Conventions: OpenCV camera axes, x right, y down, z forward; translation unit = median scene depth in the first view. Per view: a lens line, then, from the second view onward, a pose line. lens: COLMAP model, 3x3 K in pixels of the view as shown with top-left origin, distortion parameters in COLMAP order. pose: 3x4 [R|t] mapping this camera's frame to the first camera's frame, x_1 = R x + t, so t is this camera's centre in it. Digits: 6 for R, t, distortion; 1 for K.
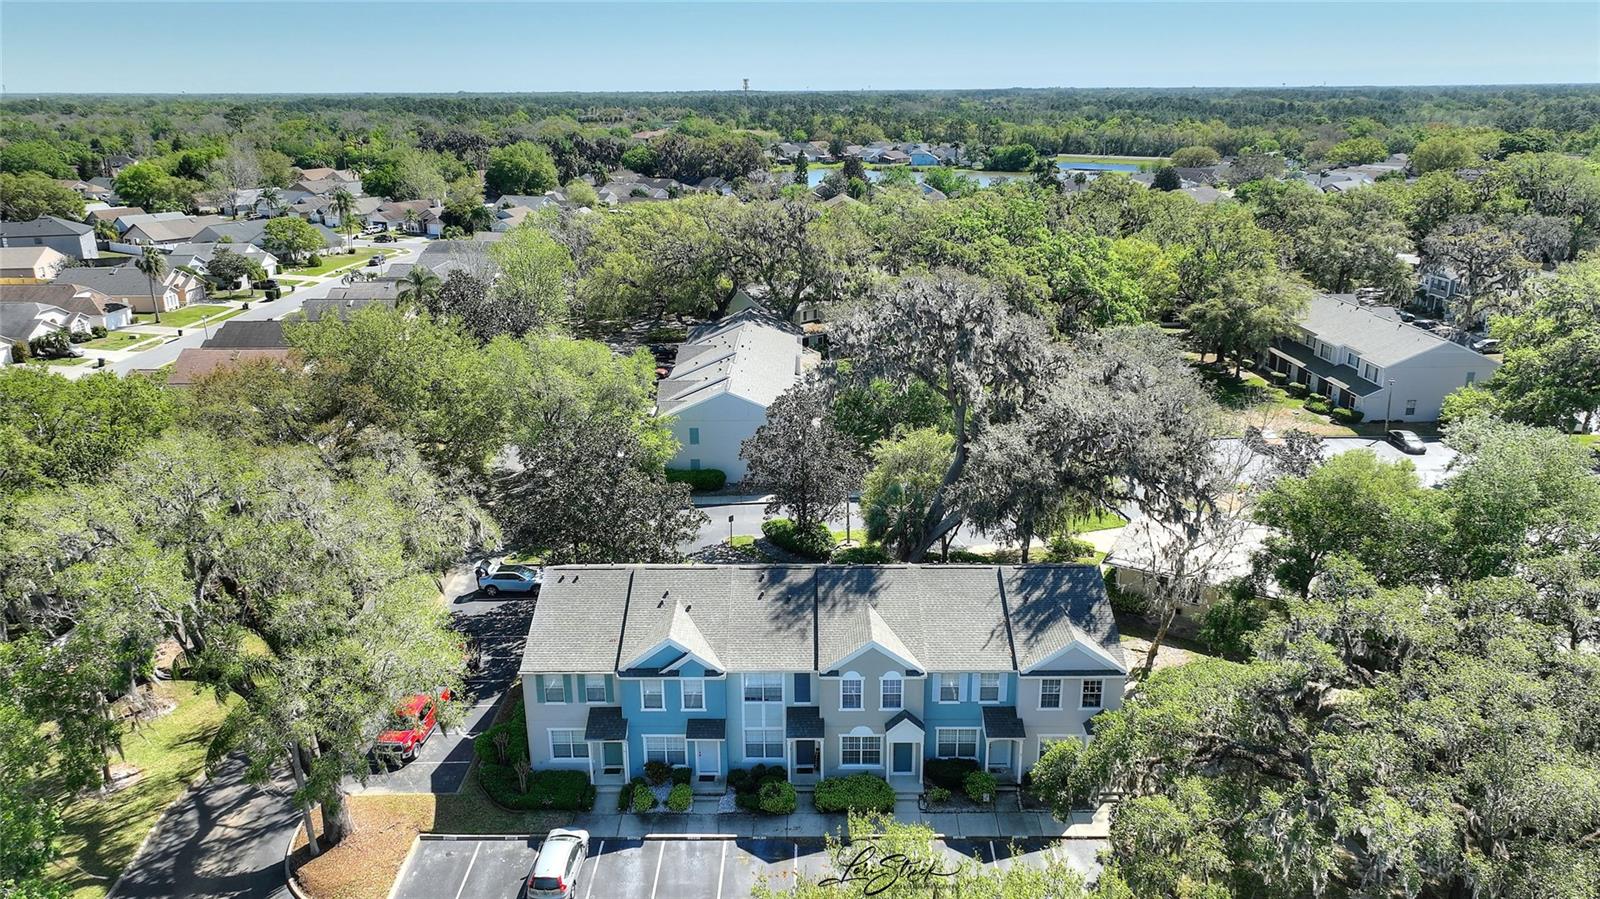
lens RADIAL K [[1097.9, 0, 807.9], [0, 1097.9, 444.0], [0, 0, 1]] dist [0.000597, 0.001027]
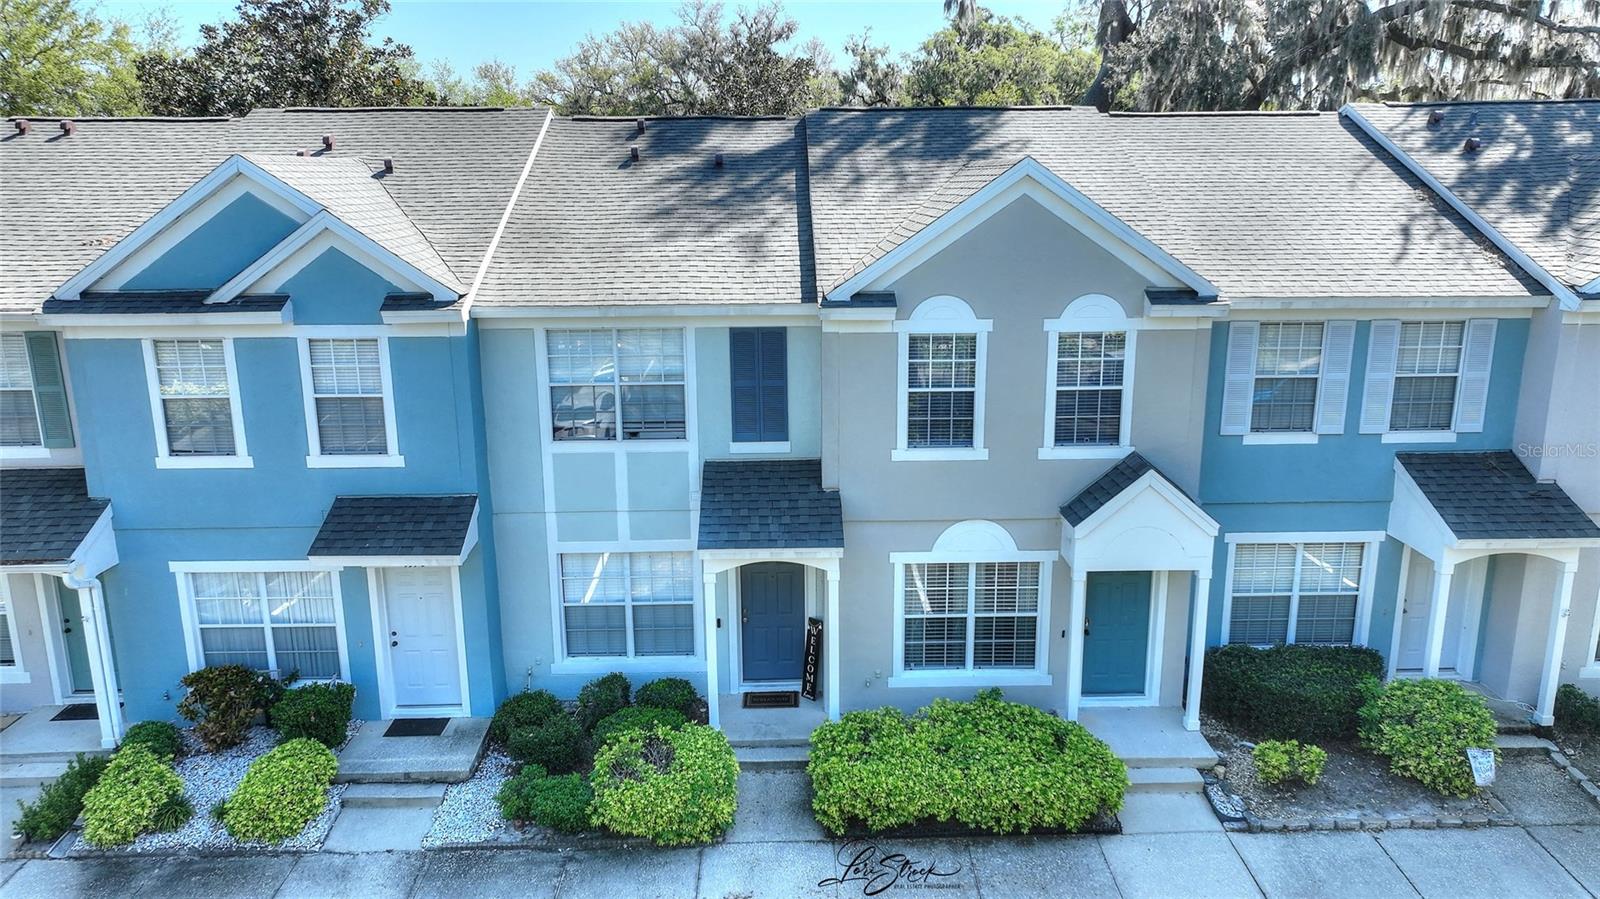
lens RADIAL K [[1130.6, 0, 807.0], [0, 1130.6, 446.3], [0, 0, 1]] dist [0.007147, 0.008279]
pose [[0.999554, -0.007587, 0.028888, -0.001404], [0.009437, 0.997876, -0.064455, 0.256307], [-0.028337, 0.064699, 0.997502, 0.716750]]
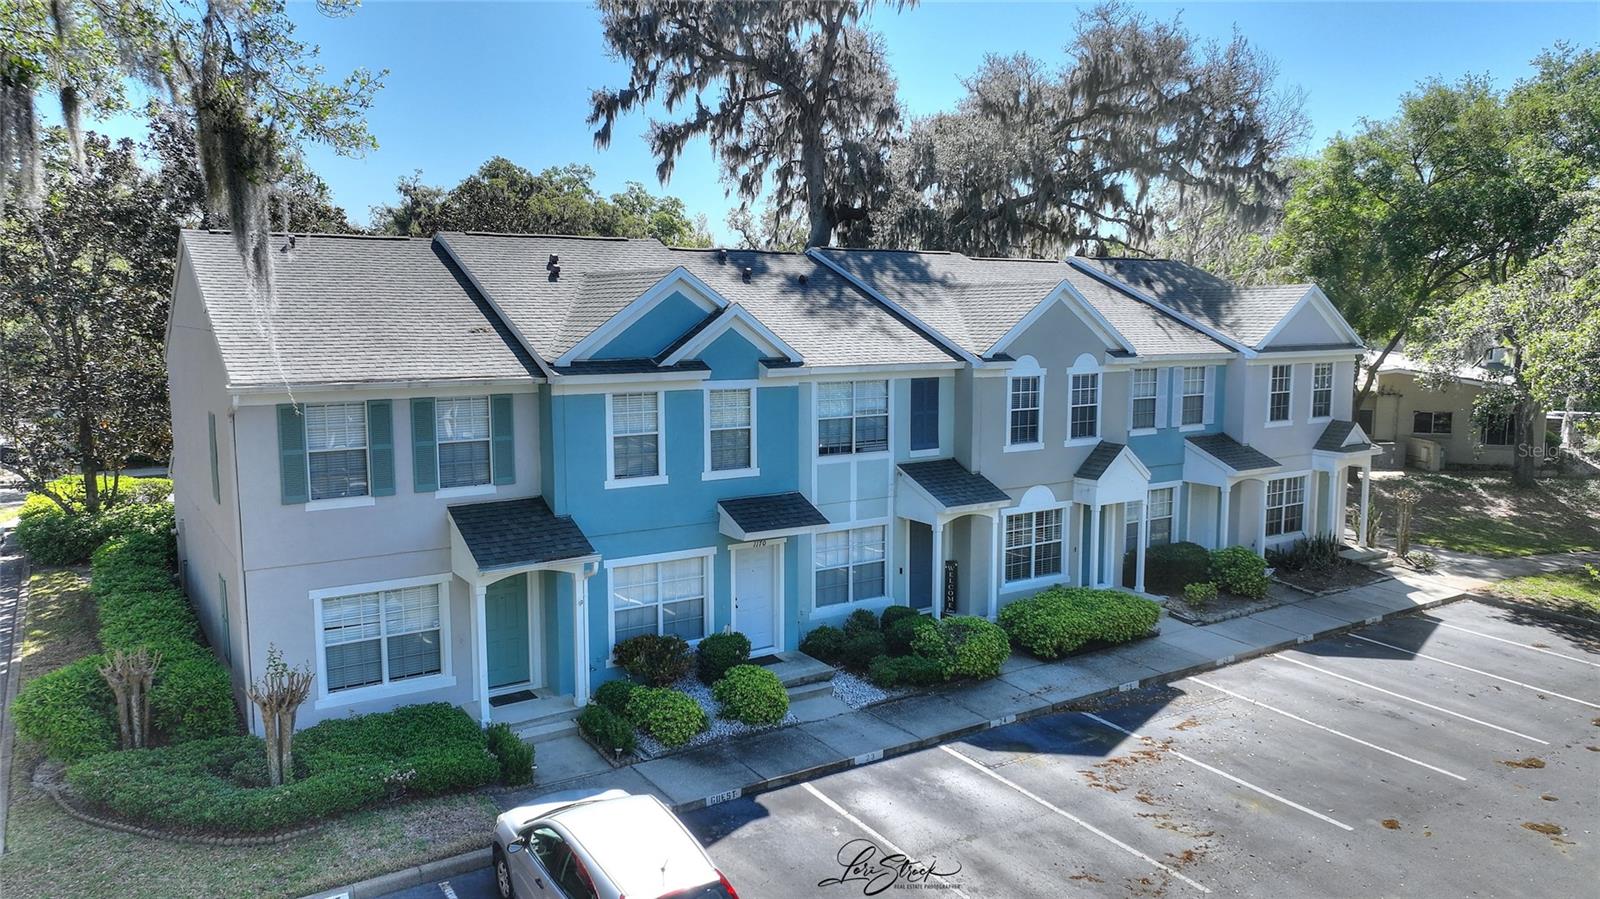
lens RADIAL K [[1130.6, 0, 807.0], [0, 1130.6, 446.3], [0, 0, 1]] dist [0.007147, 0.008279]
pose [[0.828331, -0.060680, 0.556943, -0.303629], [0.162046, 0.977574, -0.134500, 0.289720], [-0.536292, 0.201660, 0.819588, 0.650671]]
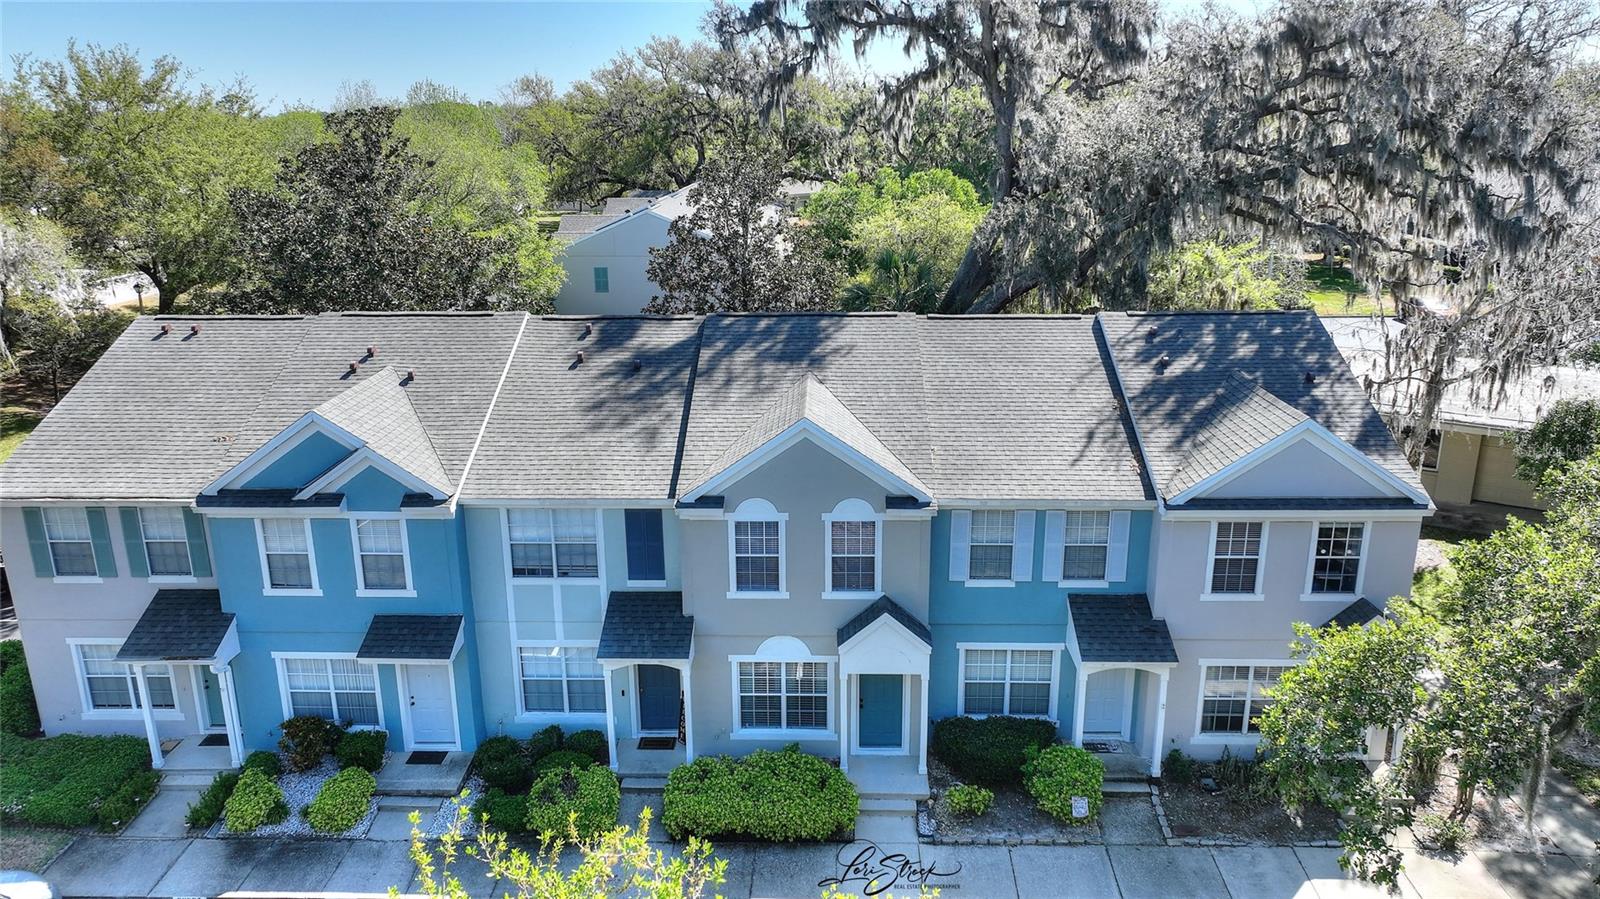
lens RADIAL K [[1130.6, 0, 807.0], [0, 1130.6, 446.3], [0, 0, 1]] dist [0.007147, 0.008279]
pose [[0.999802, 0.005853, -0.019013, 0.066121], [-0.006156, 0.999854, -0.015910, 0.190597], [0.018917, 0.016024, 0.999693, 0.562450]]
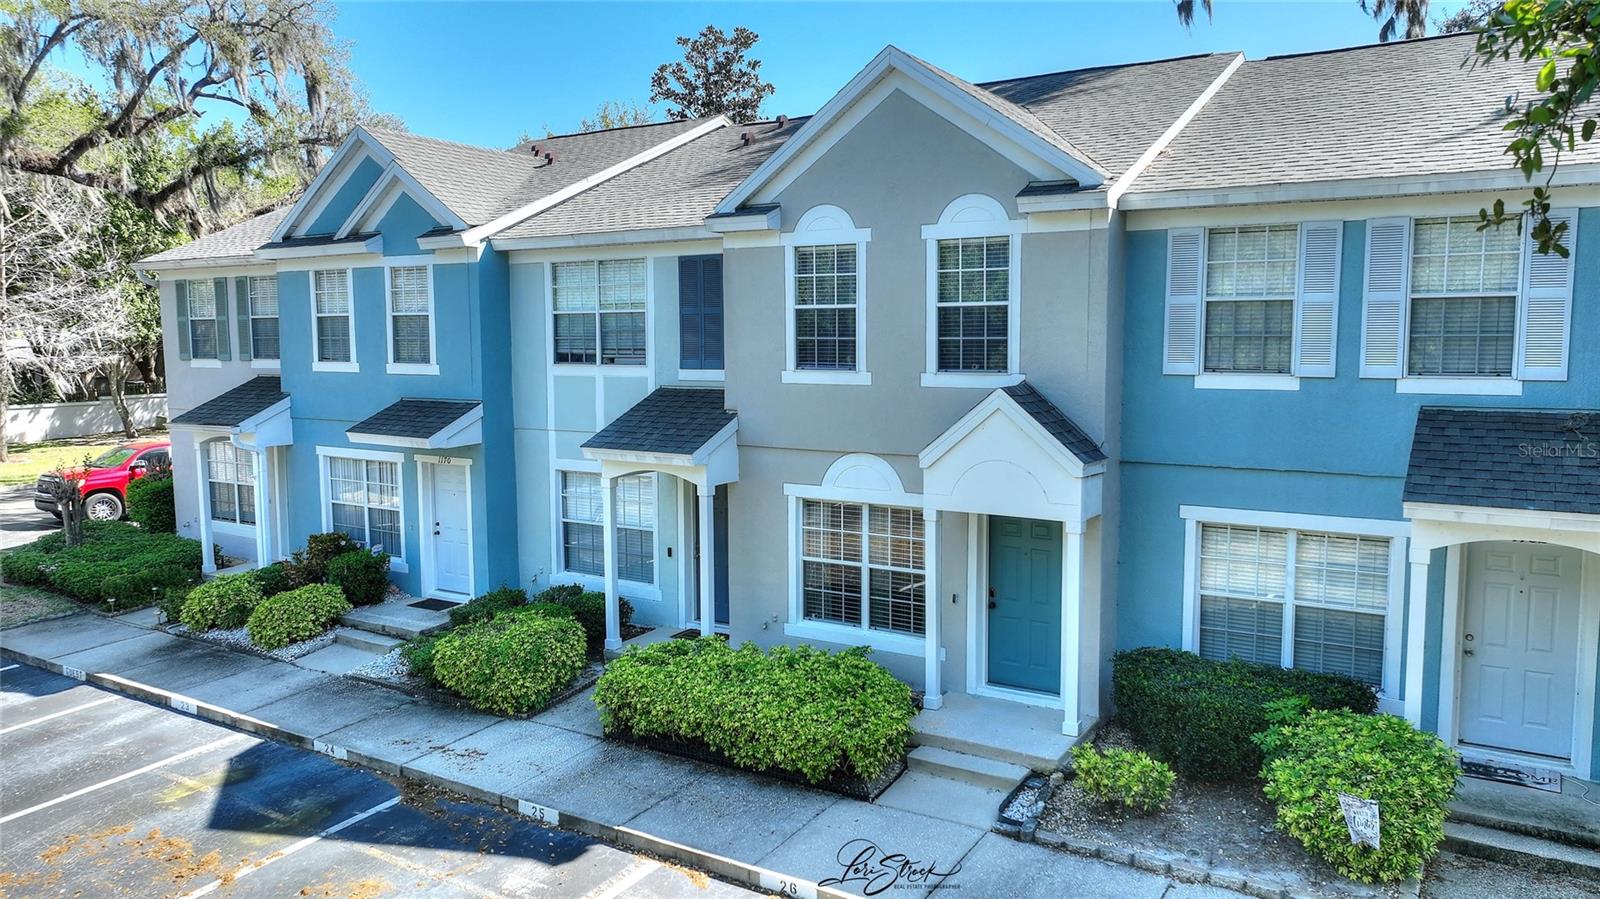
lens RADIAL K [[1130.6, 0, 807.0], [0, 1130.6, 446.3], [0, 0, 1]] dist [0.007147, 0.008279]
pose [[0.852378, 0.054153, -0.520115, 0.172300], [-0.156013, 0.975661, -0.154094, 0.296945], [0.499111, 0.212491, 0.840081, 0.776415]]
